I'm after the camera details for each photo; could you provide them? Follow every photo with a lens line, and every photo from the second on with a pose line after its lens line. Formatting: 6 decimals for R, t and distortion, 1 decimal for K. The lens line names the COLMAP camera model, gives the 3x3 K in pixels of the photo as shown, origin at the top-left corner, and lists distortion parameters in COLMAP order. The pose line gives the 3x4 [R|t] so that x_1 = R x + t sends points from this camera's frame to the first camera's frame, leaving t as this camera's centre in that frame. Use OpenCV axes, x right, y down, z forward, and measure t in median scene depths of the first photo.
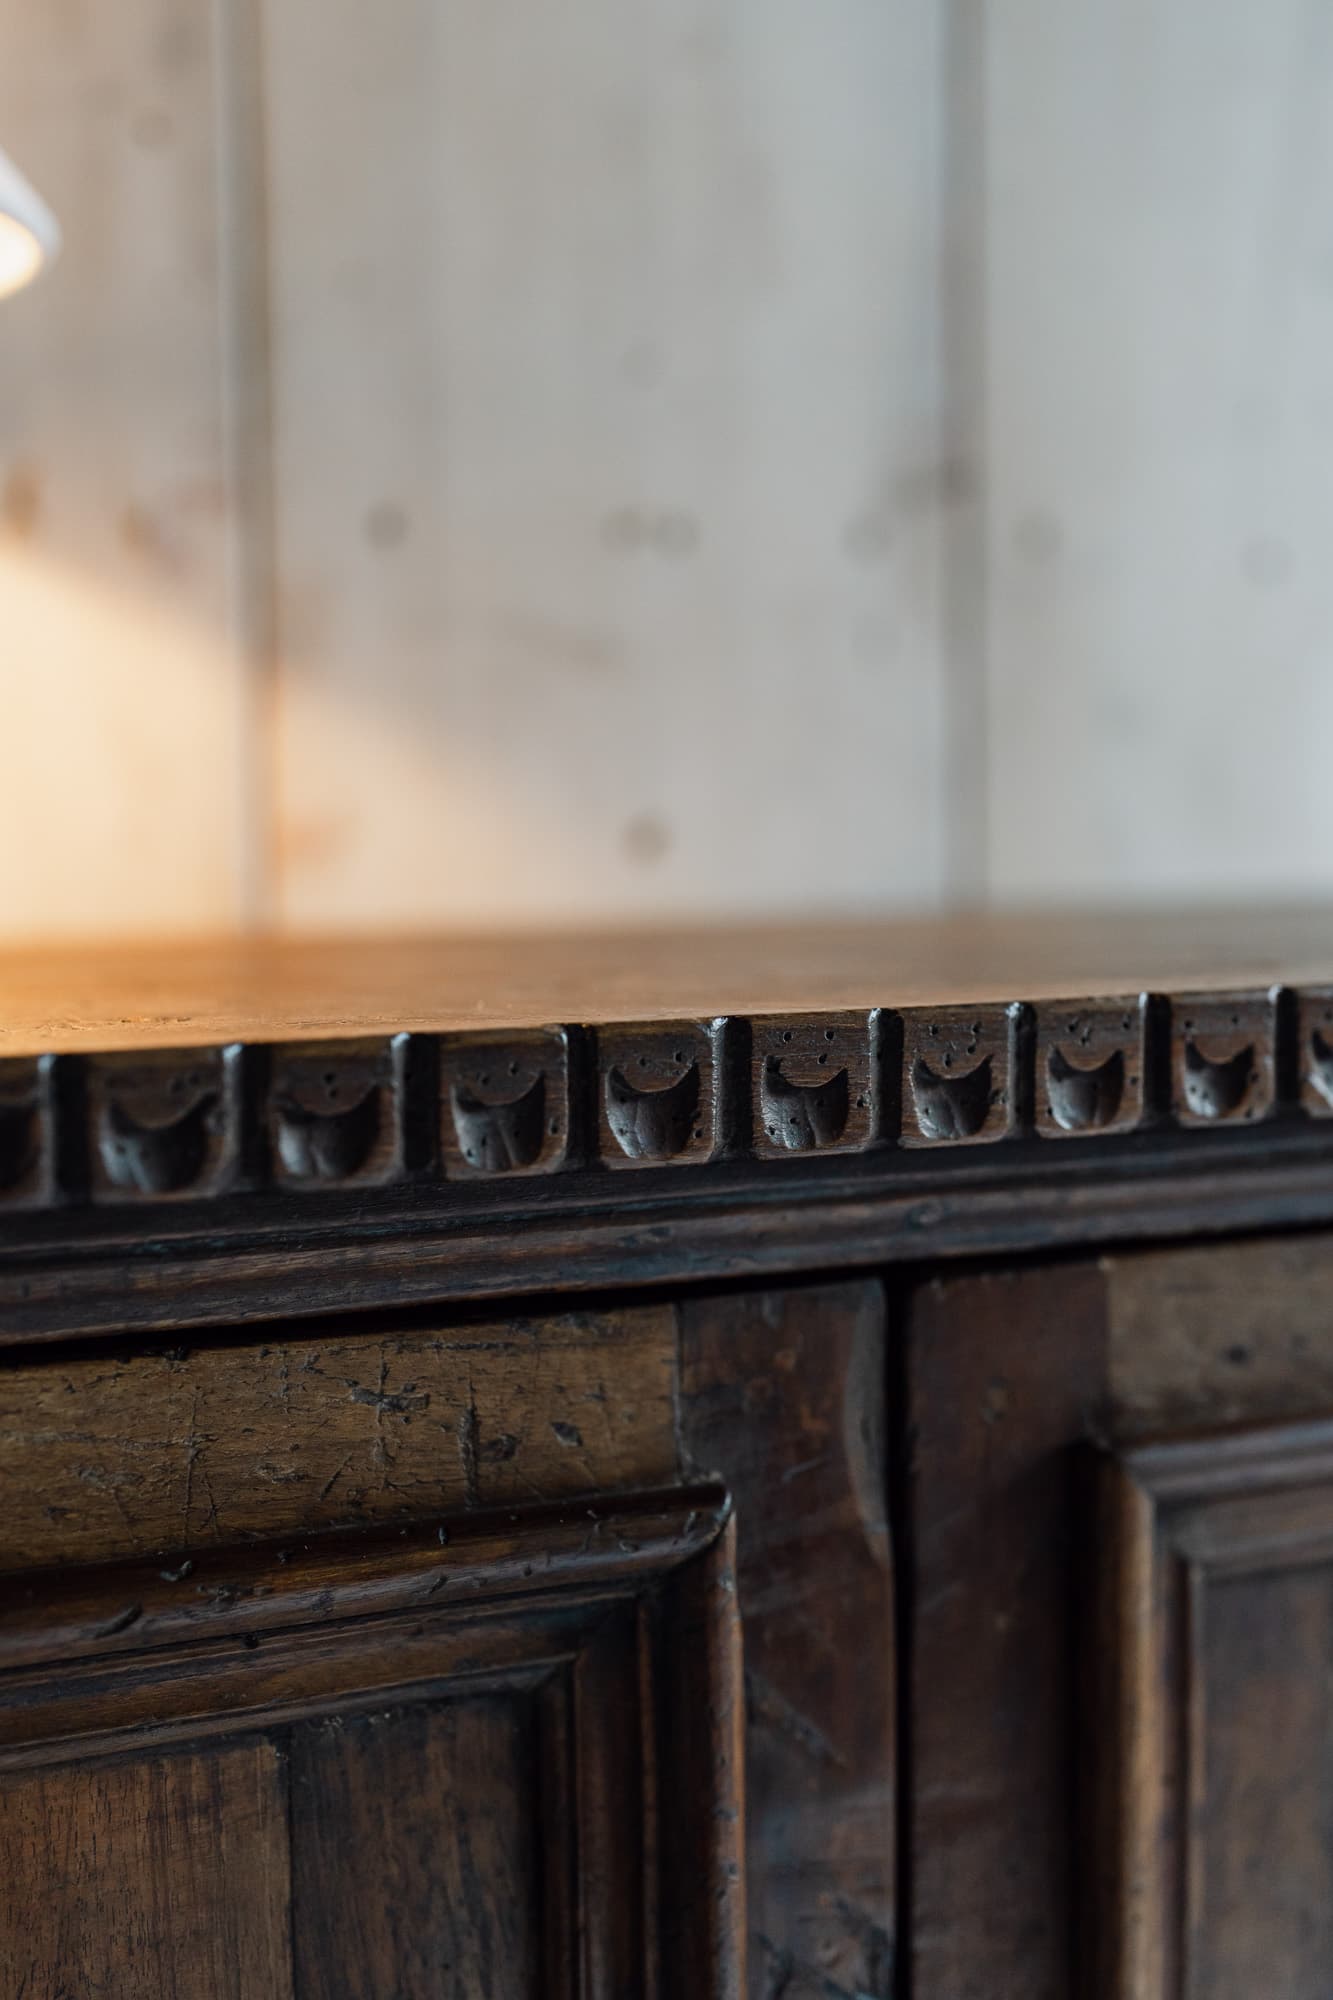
lens RADIAL K [[2853.7, 0, 659.8], [0, 2853.7, 992.3], [0, 0, 1]] dist [-0.000055, 0.000000]
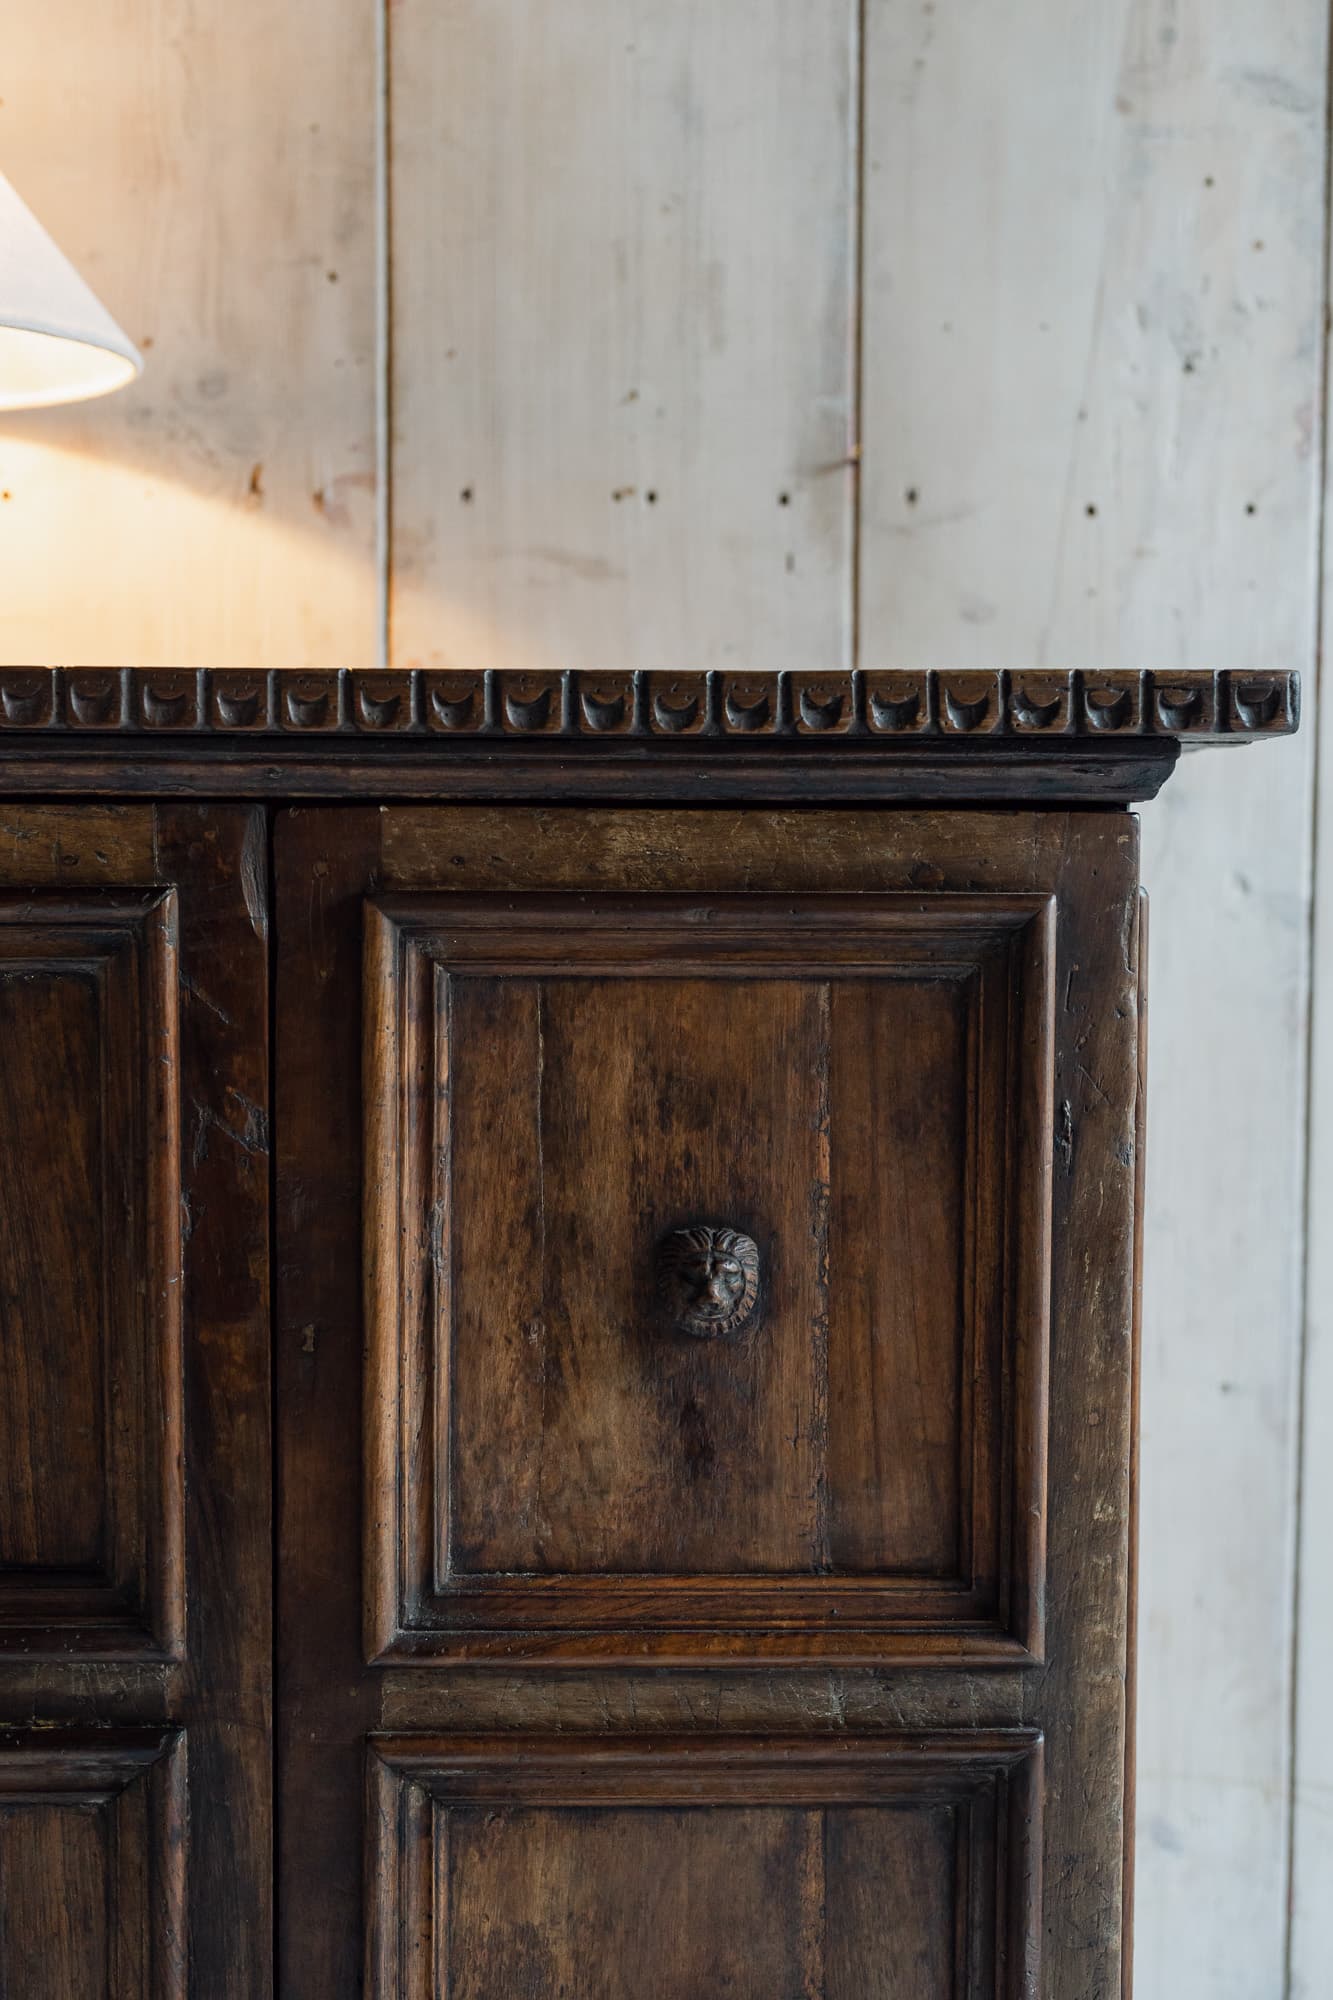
lens RADIAL K [[2853.7, 0, 722.6], [0, 2853.7, 1027.4], [0, 0, 1]] dist [-0.000055, 0.000000]
pose [[0.917223, 0.046157, -0.395692, 1.284835], [-0.050289, 0.998735, -0.000069, 0.255564], [0.395188, 0.019962, 0.918383, -0.871714]]
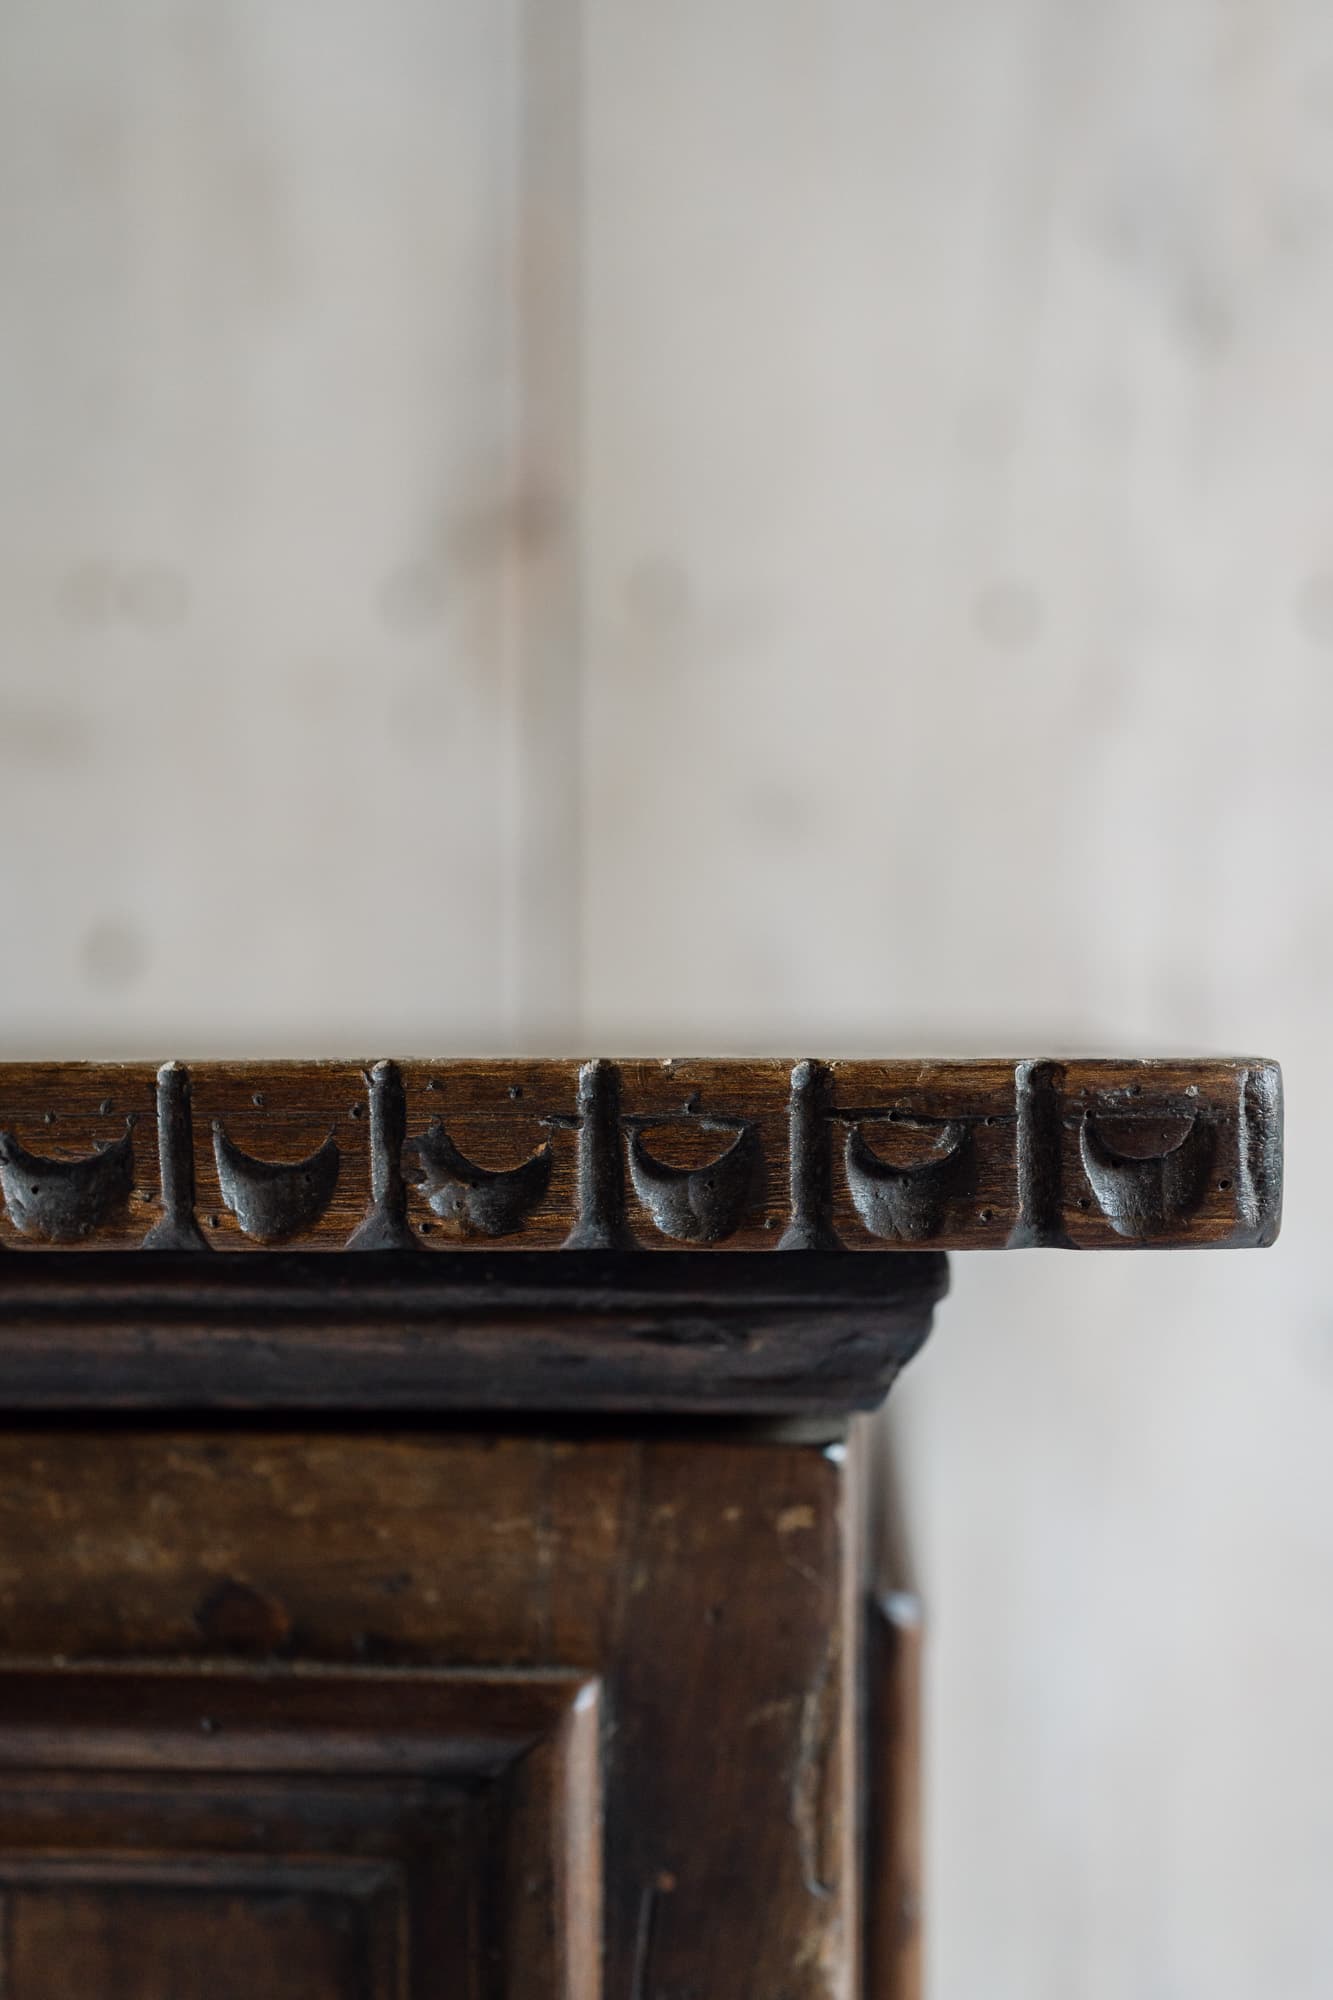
lens RADIAL K [[2853.7, 0, 723.8], [0, 2853.7, 979.3], [0, 0, 1]] dist [-0.000055, 0.000000]
pose [[0.882010, 0.019578, -0.470823, 1.033047], [-0.051352, 0.997180, -0.054733, -0.009559], [0.468424, 0.072453, 0.880528, 0.577190]]
